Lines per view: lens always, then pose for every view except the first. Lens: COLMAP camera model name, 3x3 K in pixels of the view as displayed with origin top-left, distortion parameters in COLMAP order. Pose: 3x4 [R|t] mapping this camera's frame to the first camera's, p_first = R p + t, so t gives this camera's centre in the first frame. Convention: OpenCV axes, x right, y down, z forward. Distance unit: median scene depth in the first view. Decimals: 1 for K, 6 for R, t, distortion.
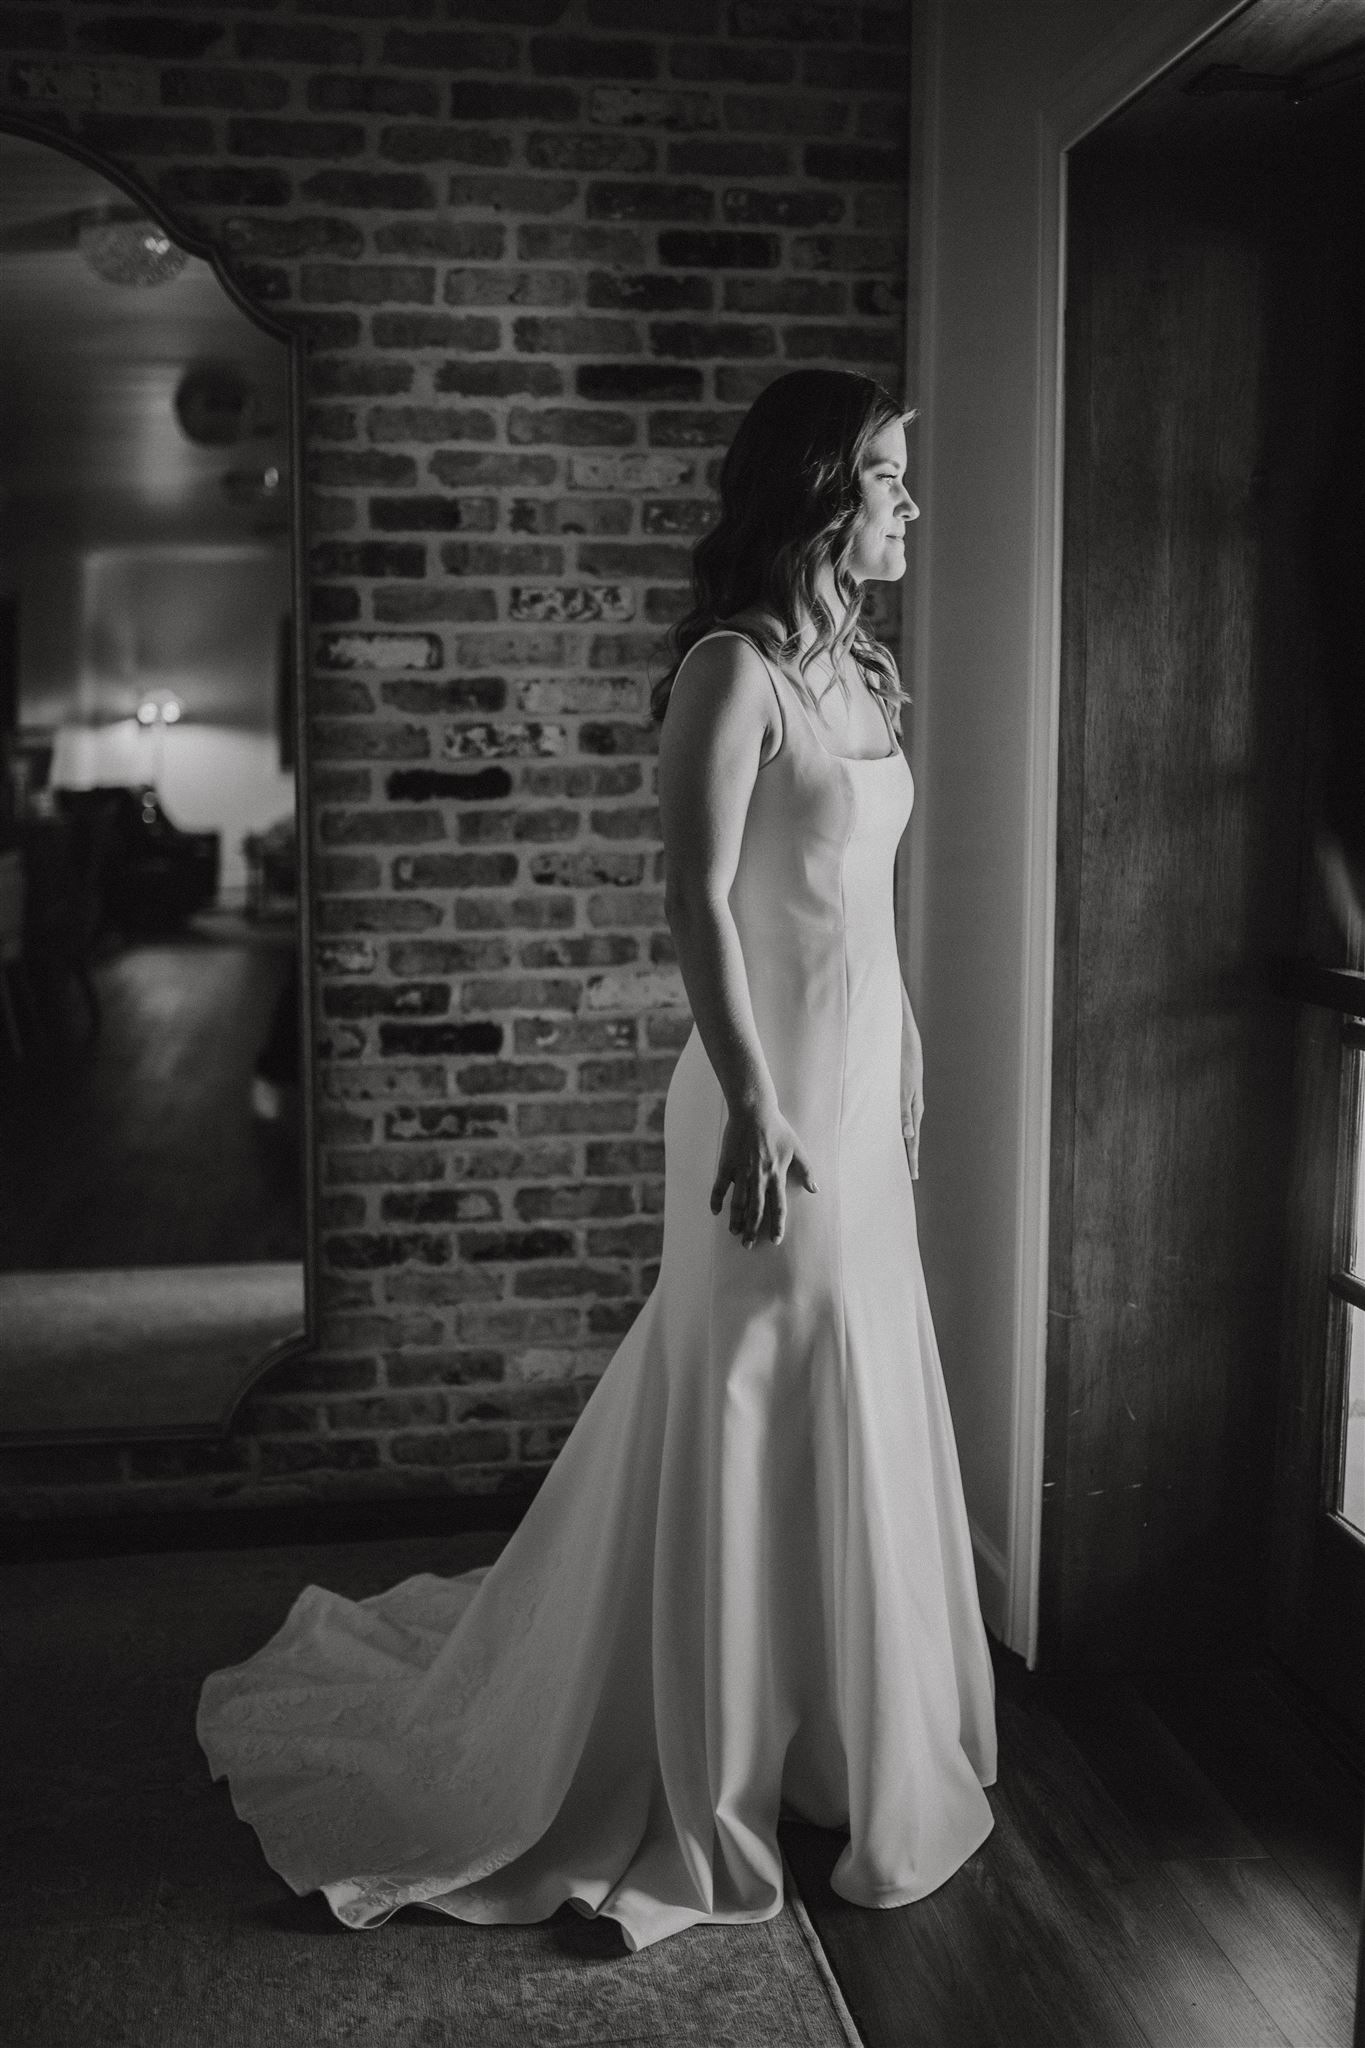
lens RADIAL K [[1994.1, 0, 688.6], [0, 1994.1, 1017.4], [0, 0, 1]] dist [-0.027400, 0.000000]
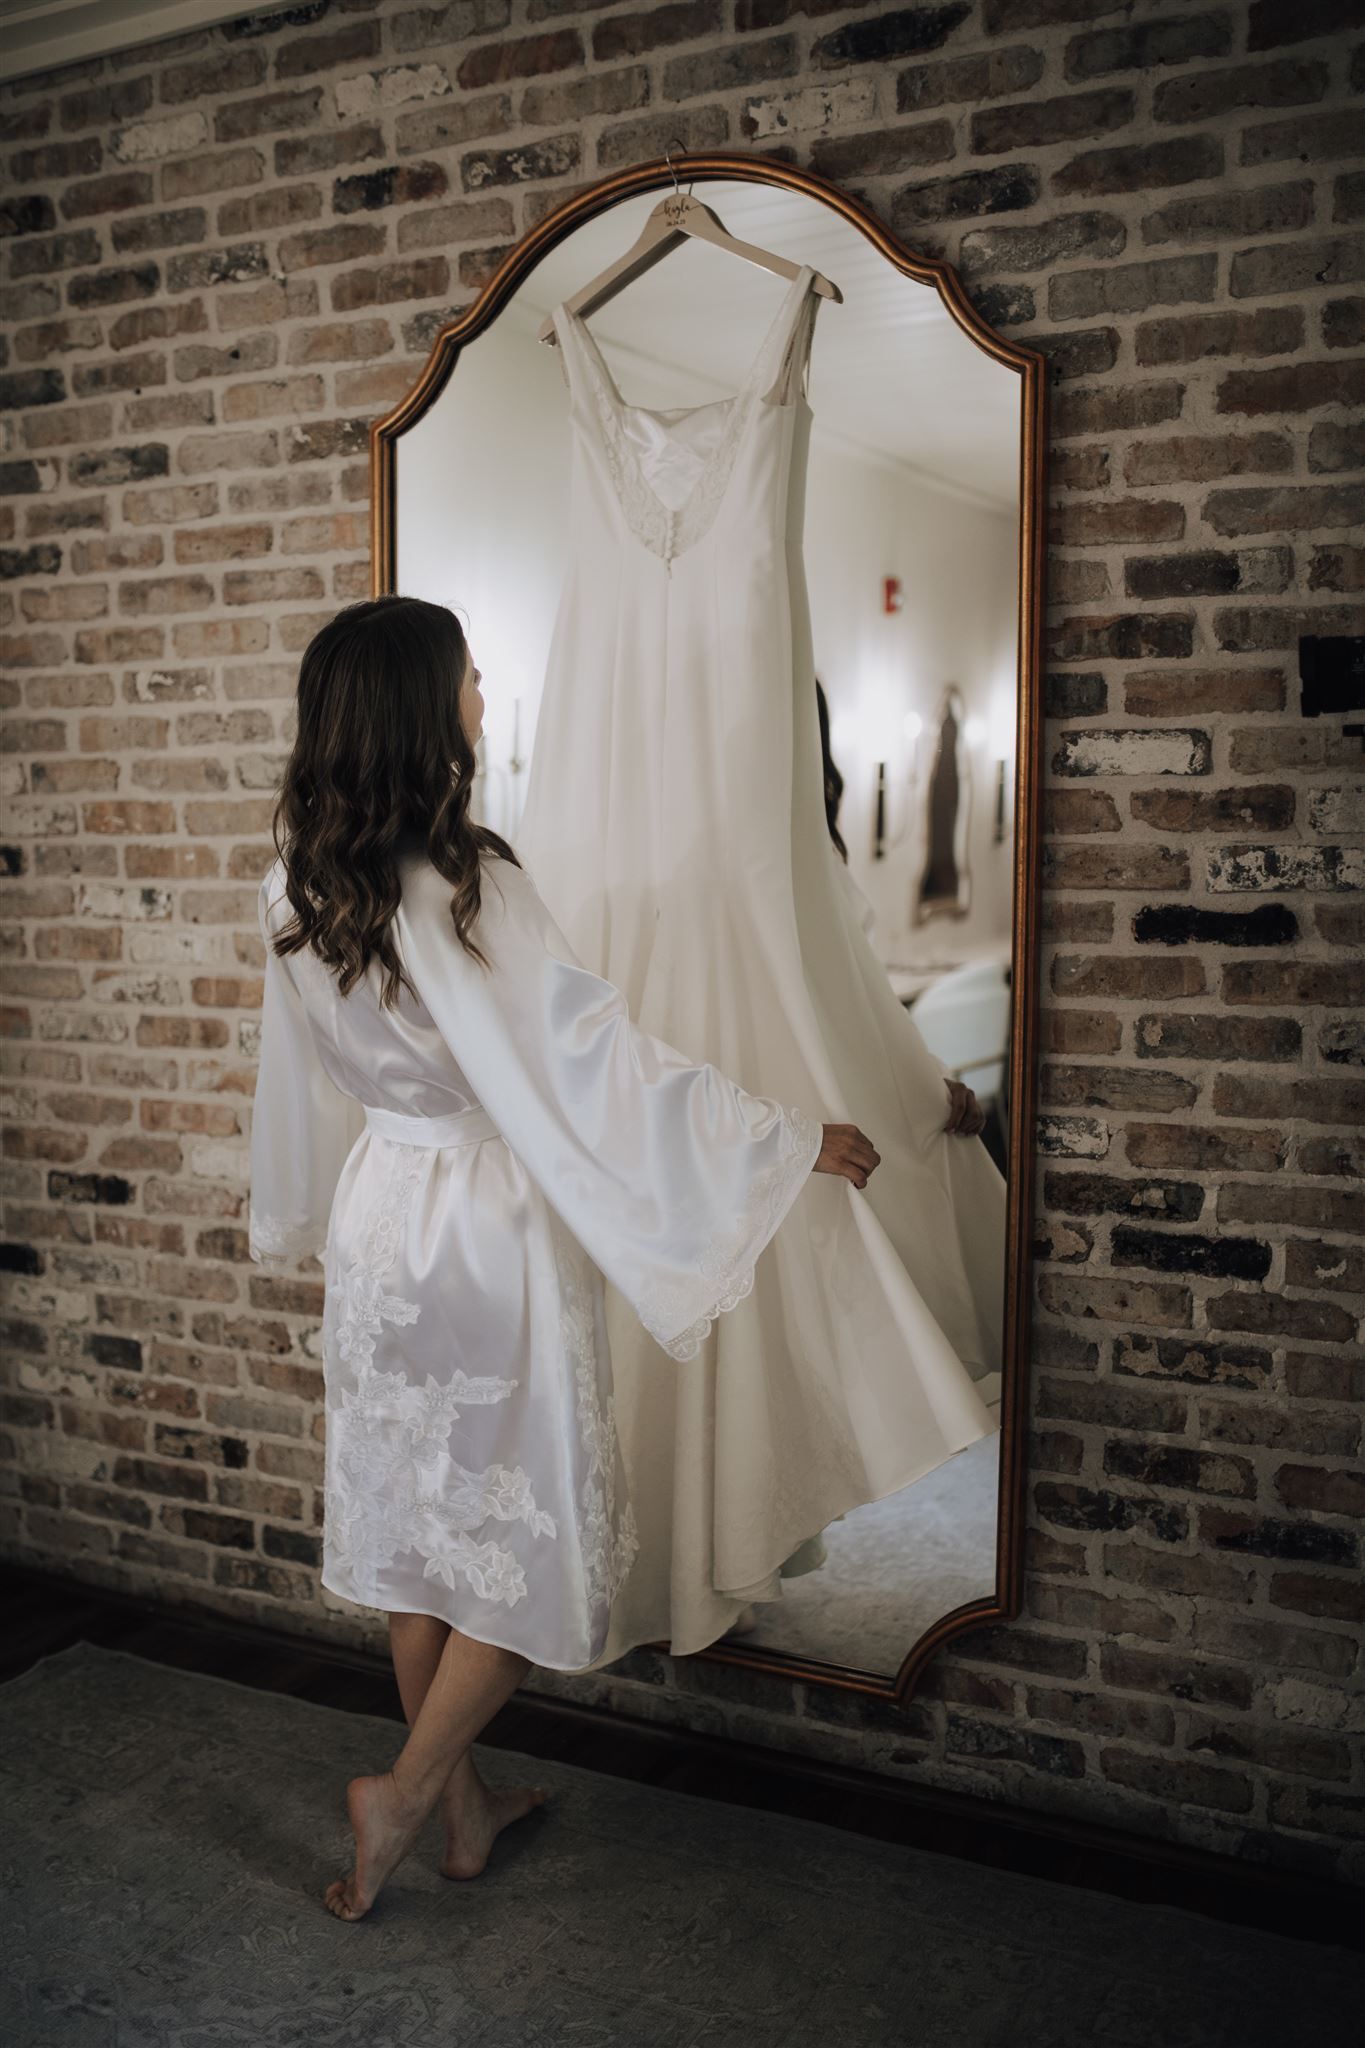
lens RADIAL K [[1994.1, 0, 667.0], [0, 1994.1, 1030.2], [0, 0, 1]] dist [-0.027400, 0.000000]
pose [[0.796805, 0.062536, -0.600992, 0.174591], [-0.078609, 0.996905, -0.000489, -0.059897], [0.599101, 0.047633, 0.799255, 0.267156]]
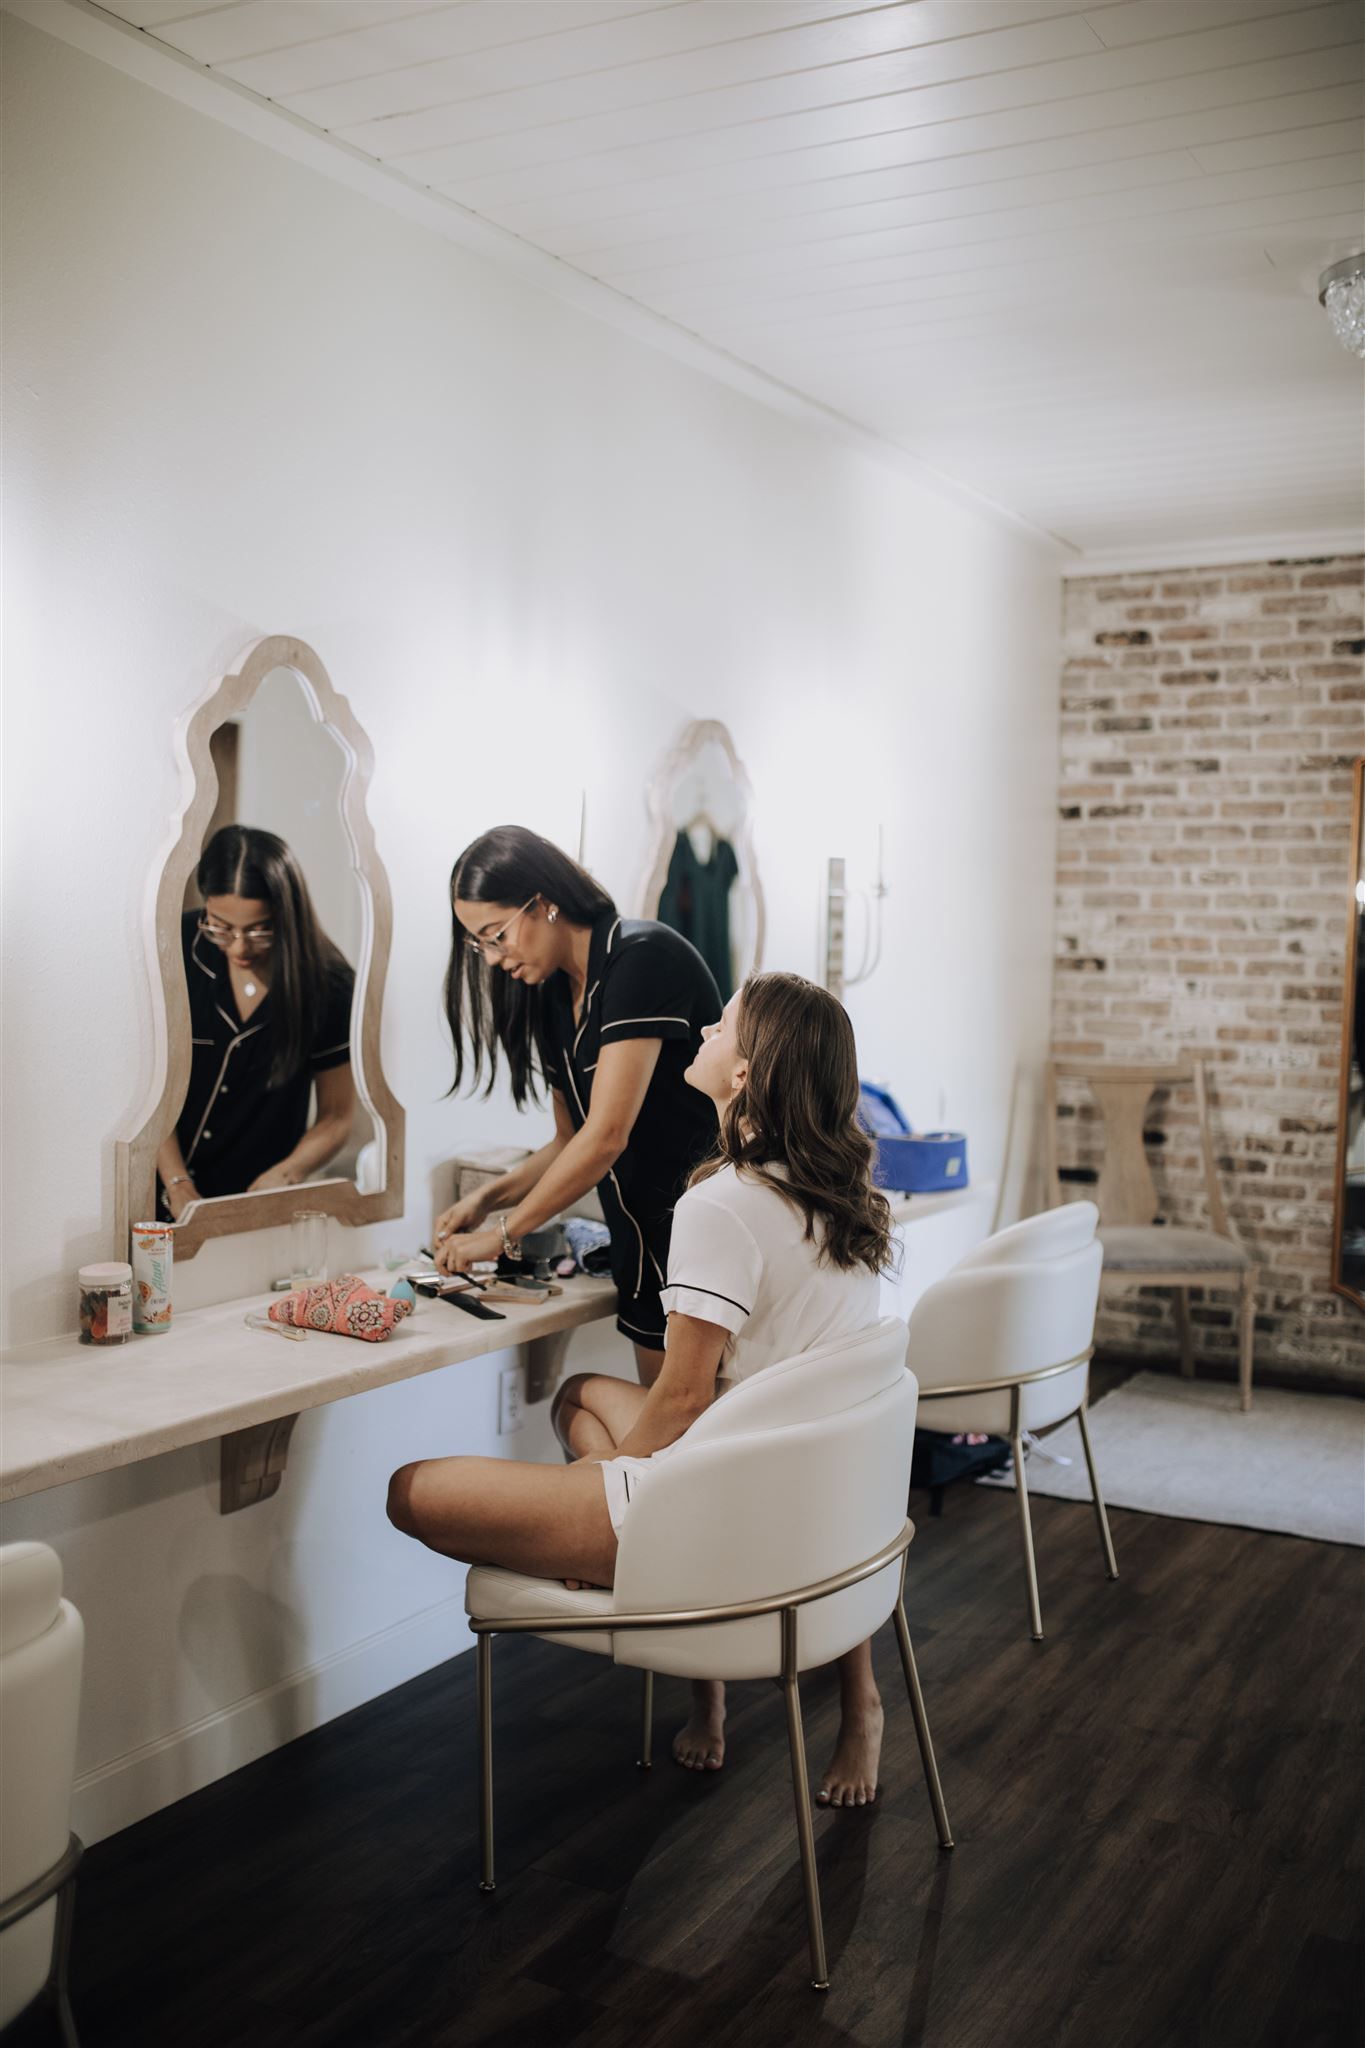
lens RADIAL K [[1994.1, 0, 685.2], [0, 1994.1, 1028.5], [0, 0, 1]] dist [-0.027400, 0.000000]
pose [[0.786688, 0.046651, -0.615585, 0.174413], [-0.110125, 0.991752, -0.065576, 0.119338], [0.607449, 0.119379, 0.785337, -0.928366]]
